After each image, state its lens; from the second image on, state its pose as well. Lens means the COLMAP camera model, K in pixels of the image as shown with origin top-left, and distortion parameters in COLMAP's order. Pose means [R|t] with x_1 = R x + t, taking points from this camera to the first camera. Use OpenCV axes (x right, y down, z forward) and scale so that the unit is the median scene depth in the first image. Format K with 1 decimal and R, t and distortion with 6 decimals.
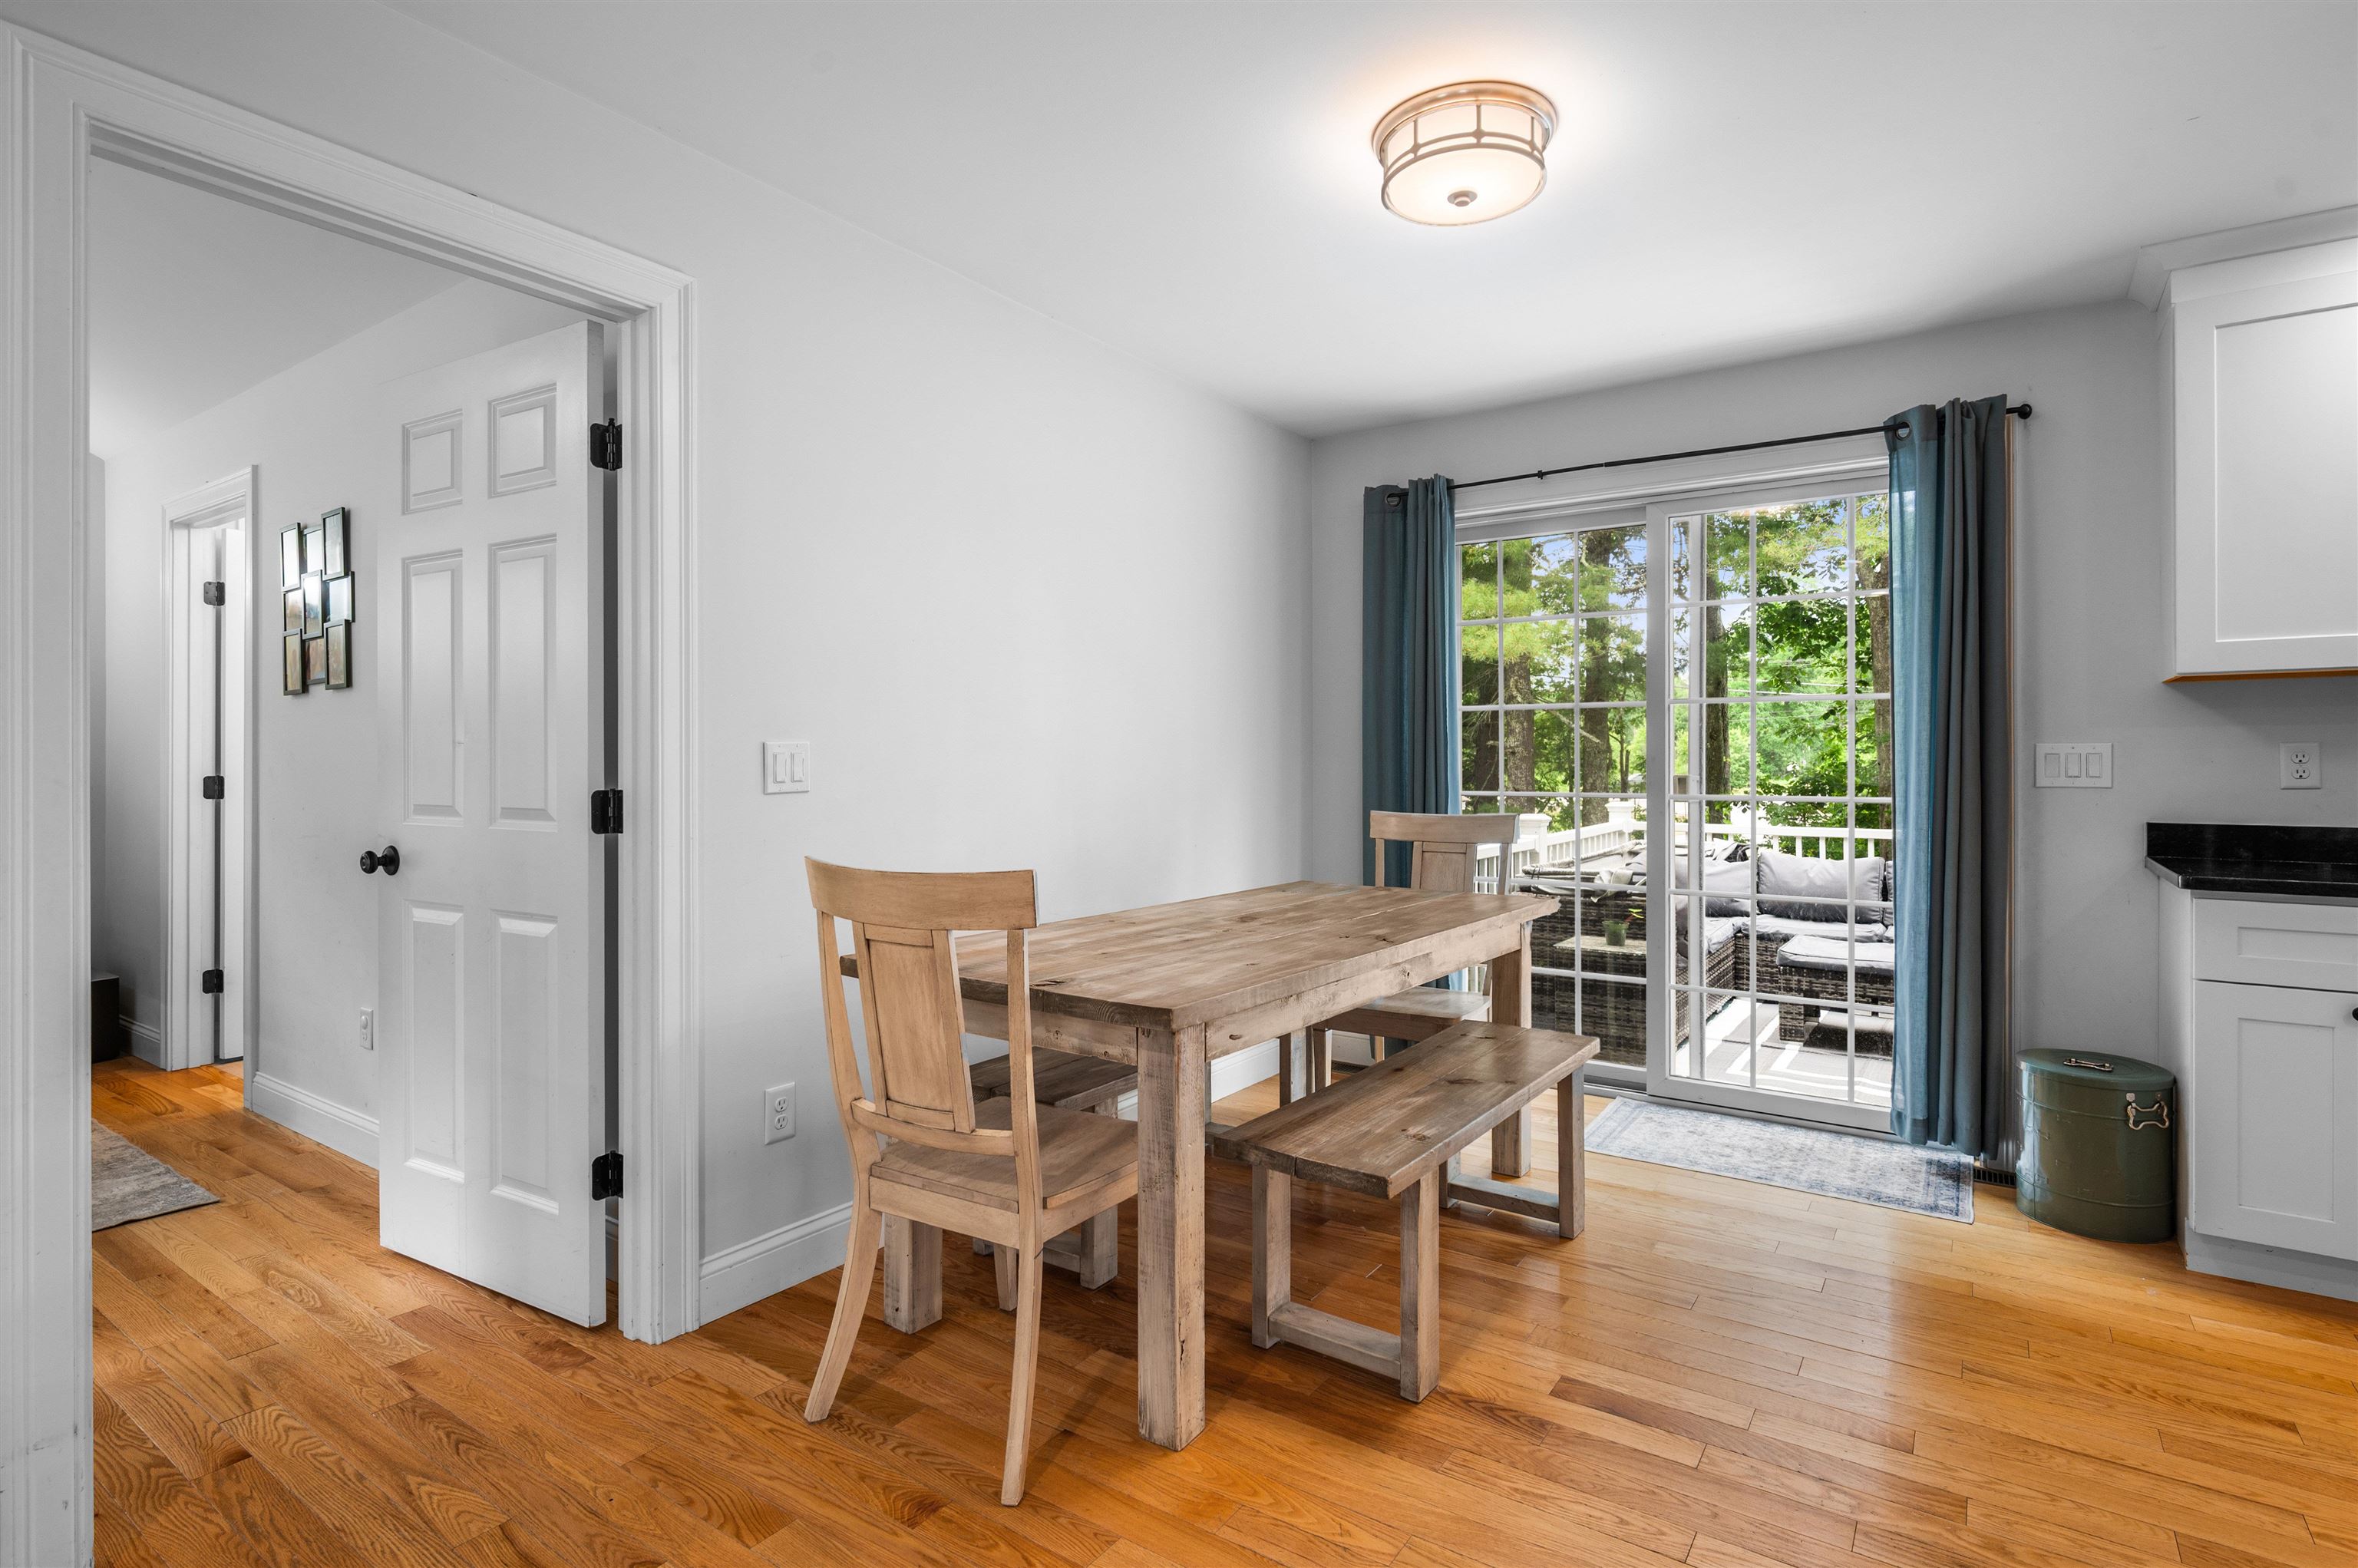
lens RADIAL K [[1142.7, 0, 1184.0], [0, 1142.7, 771.9], [0, 0, 1]] dist [0.001715, 0.000506]
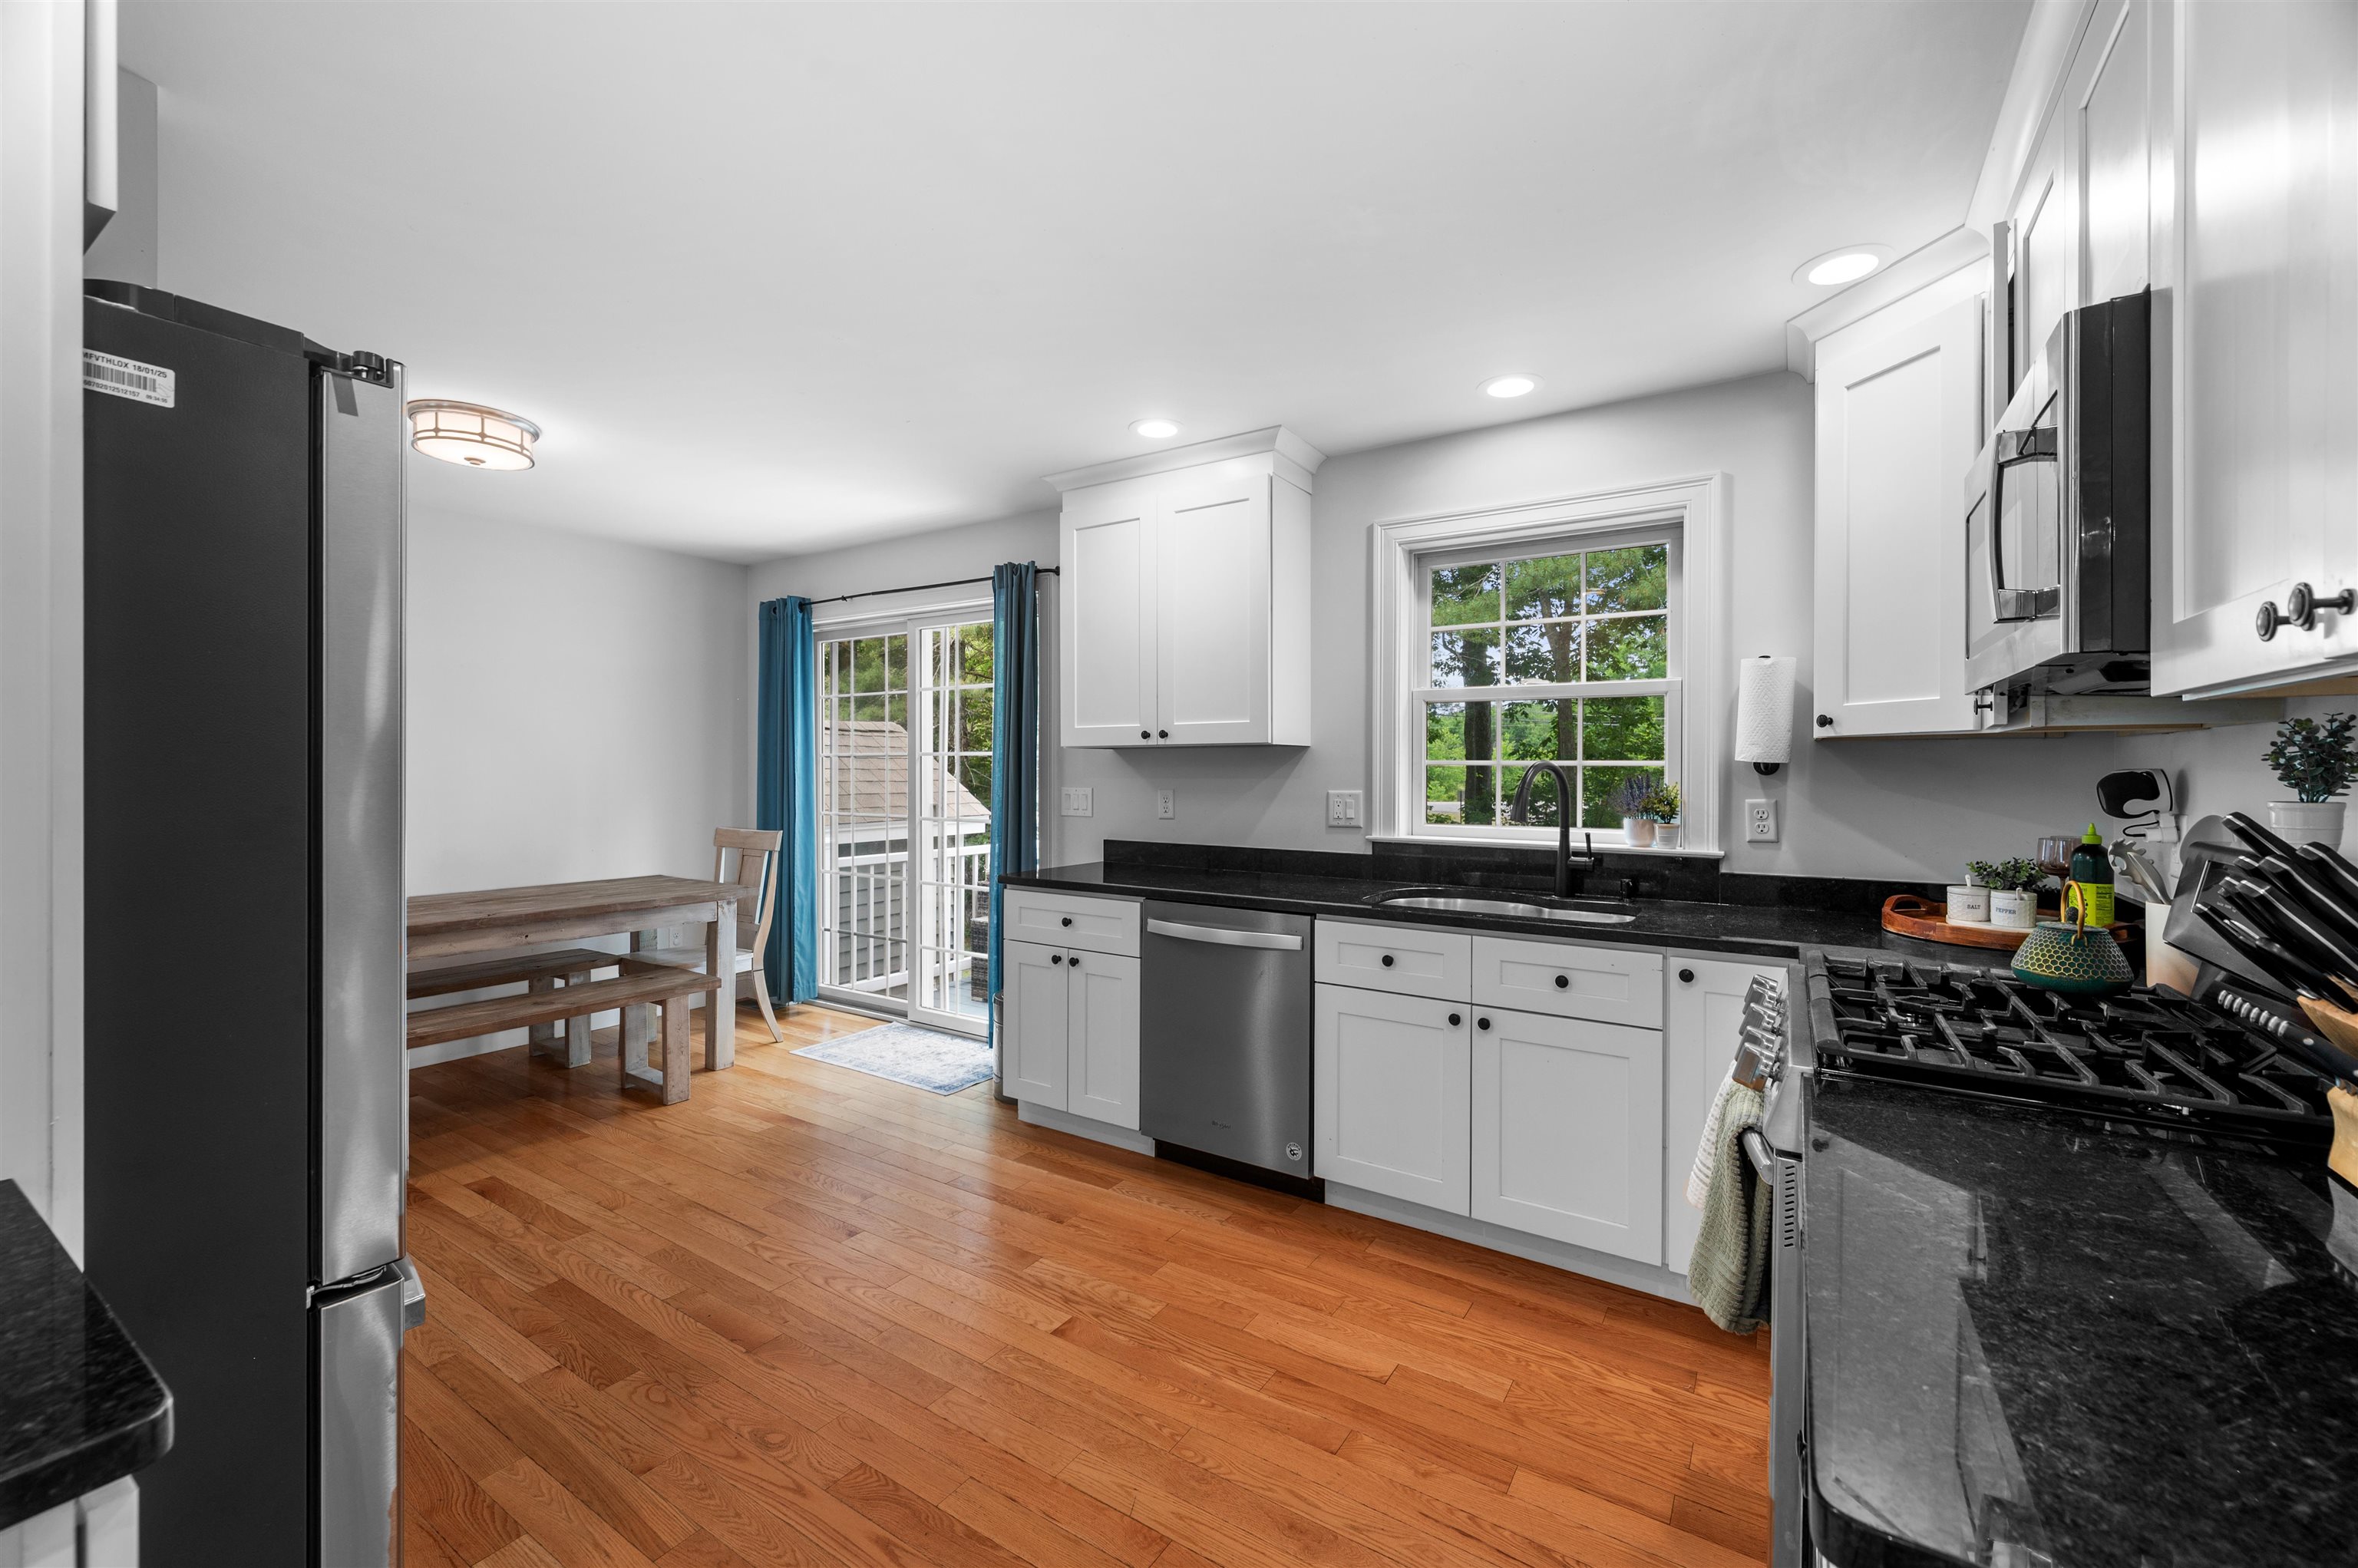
lens RADIAL K [[952.0, 0, 1182.7], [0, 952.0, 770.6], [0, 0, 1]] dist [0.000833, 0.000232]
pose [[0.999613, 0.004419, 0.027473, 0.881137], [-0.004341, 0.999986, -0.002873, -0.044920], [-0.027485, 0.002753, 0.999618, -0.287703]]
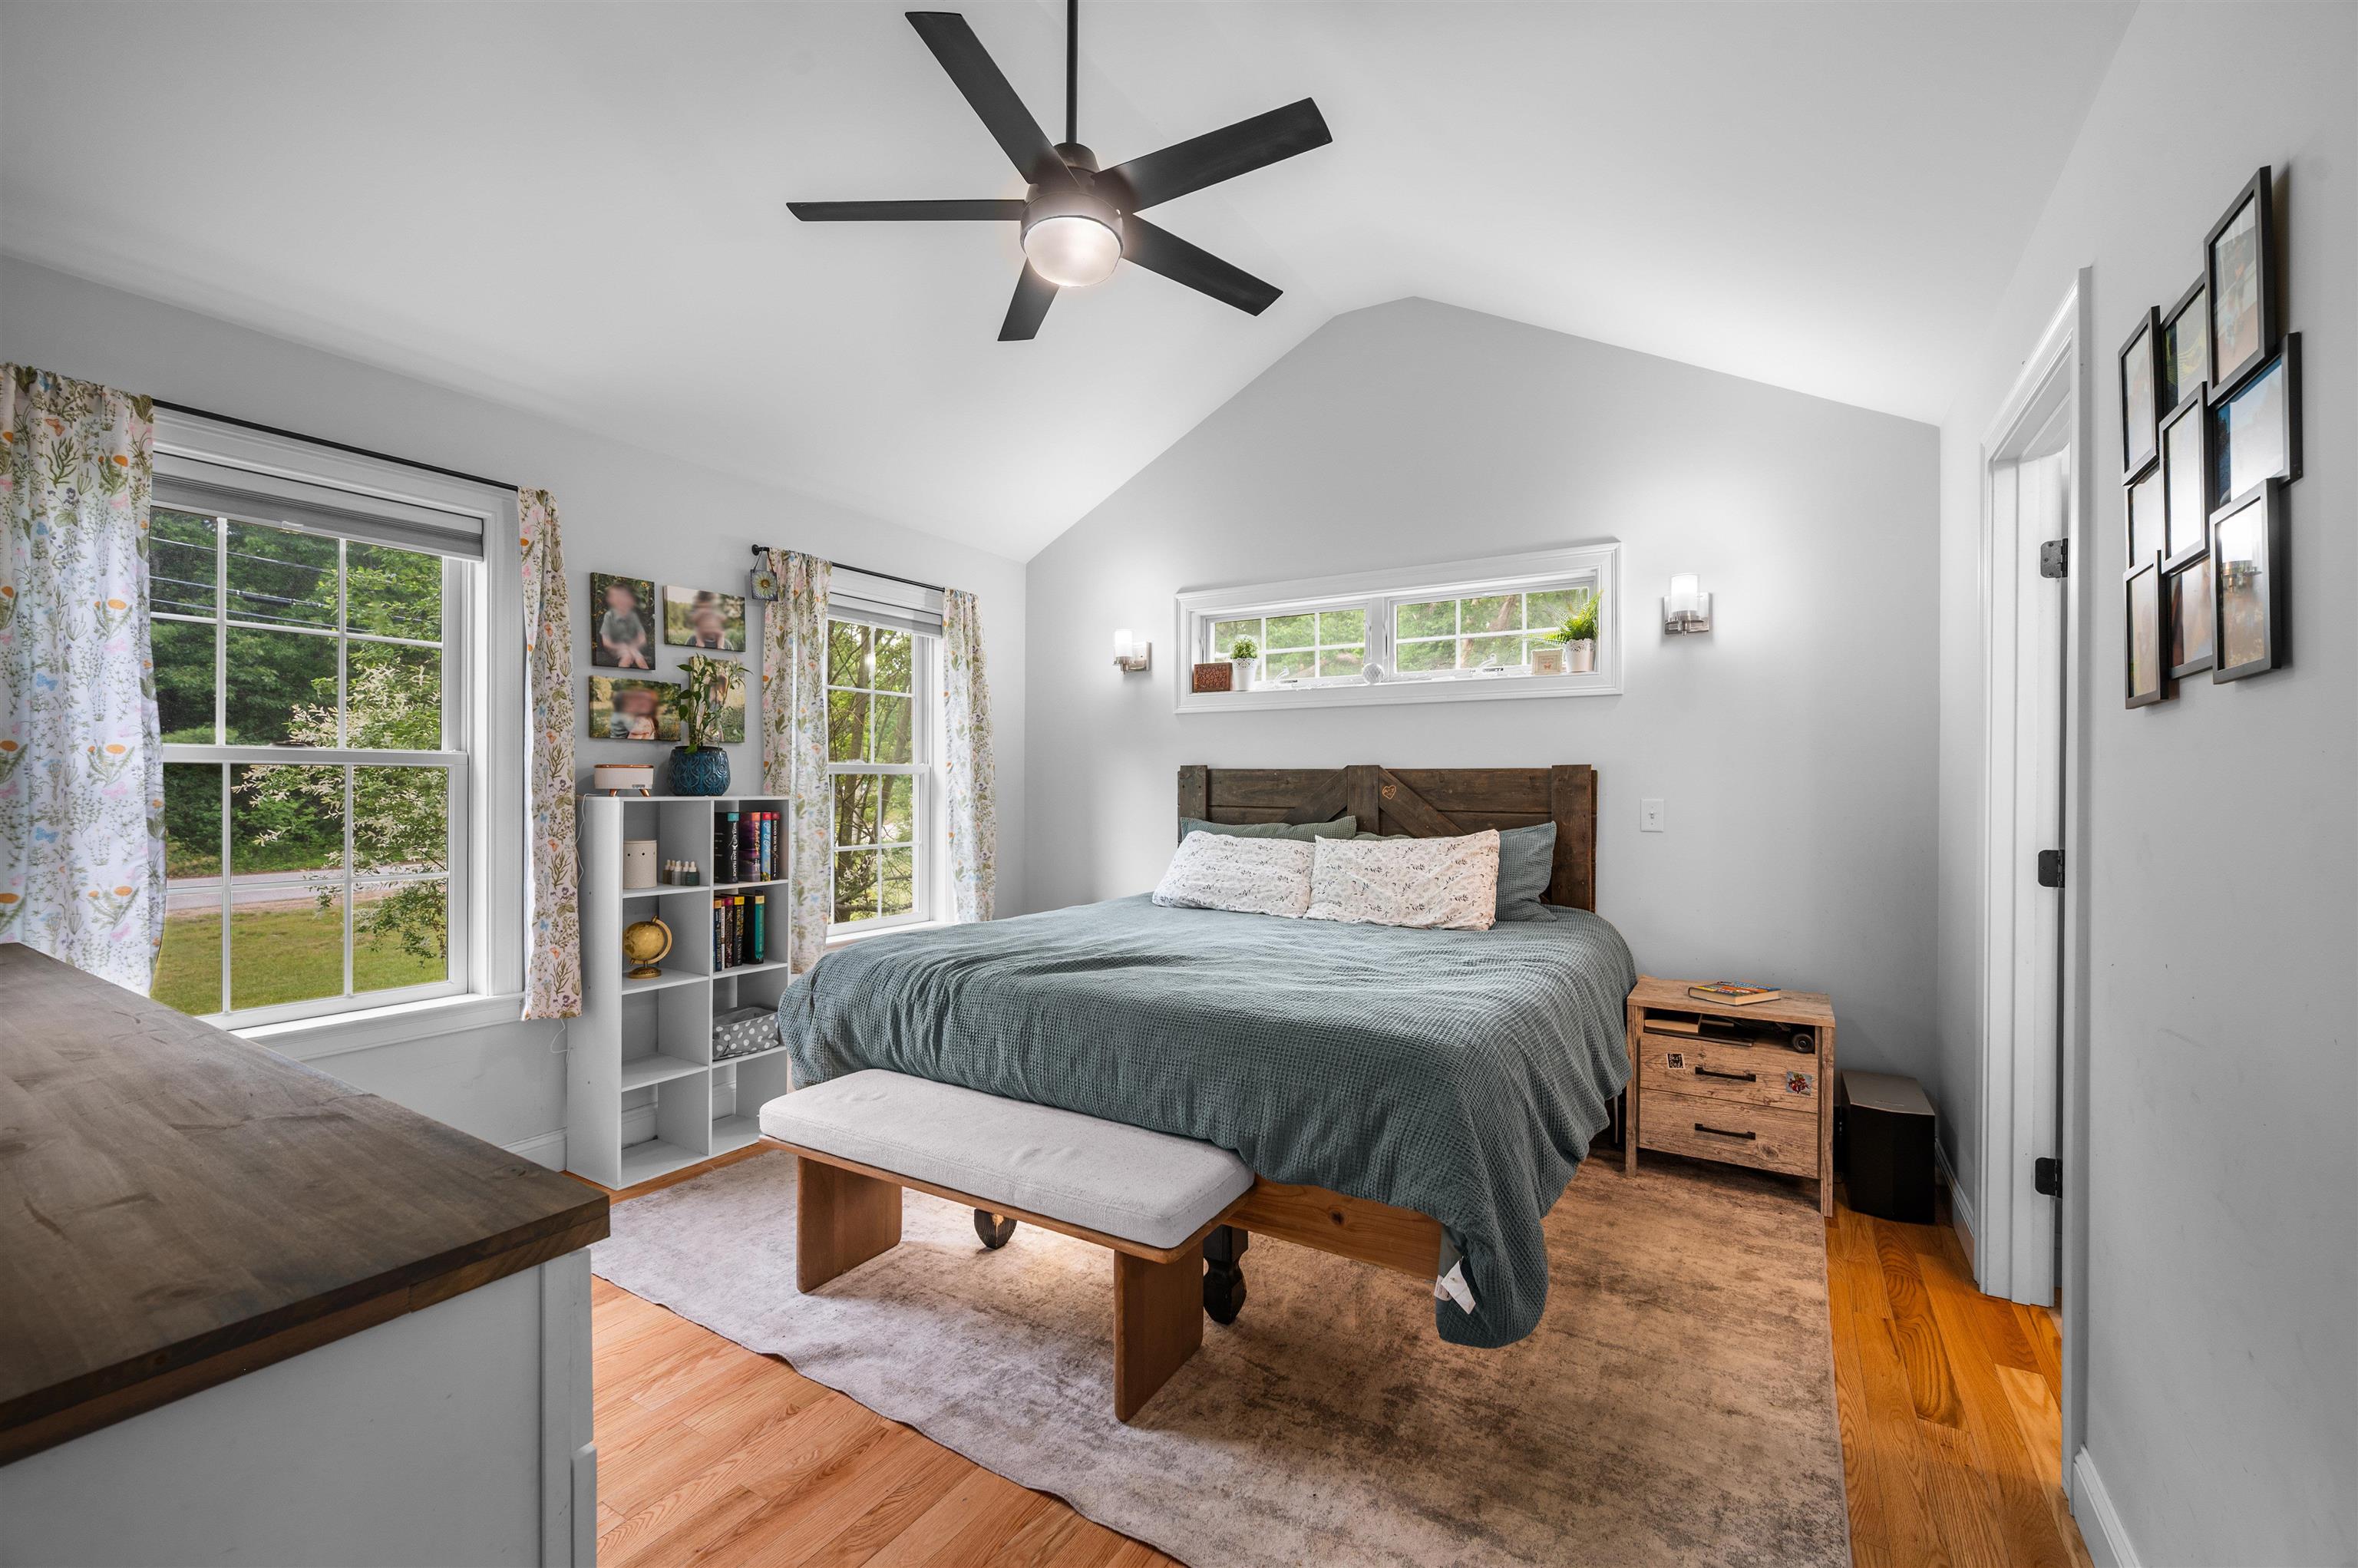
lens RADIAL K [[969.0, 0, 1179.0], [0, 969.0, 784.0], [0, 0, 1]] dist [0.000753, 0.000021]
pose [[0.053115, -0.002272, -0.998586, -0.455046], [-0.010682, 0.999939, -0.002843, -0.034504], [0.998531, 0.010818, 0.053088, 0.653493]]
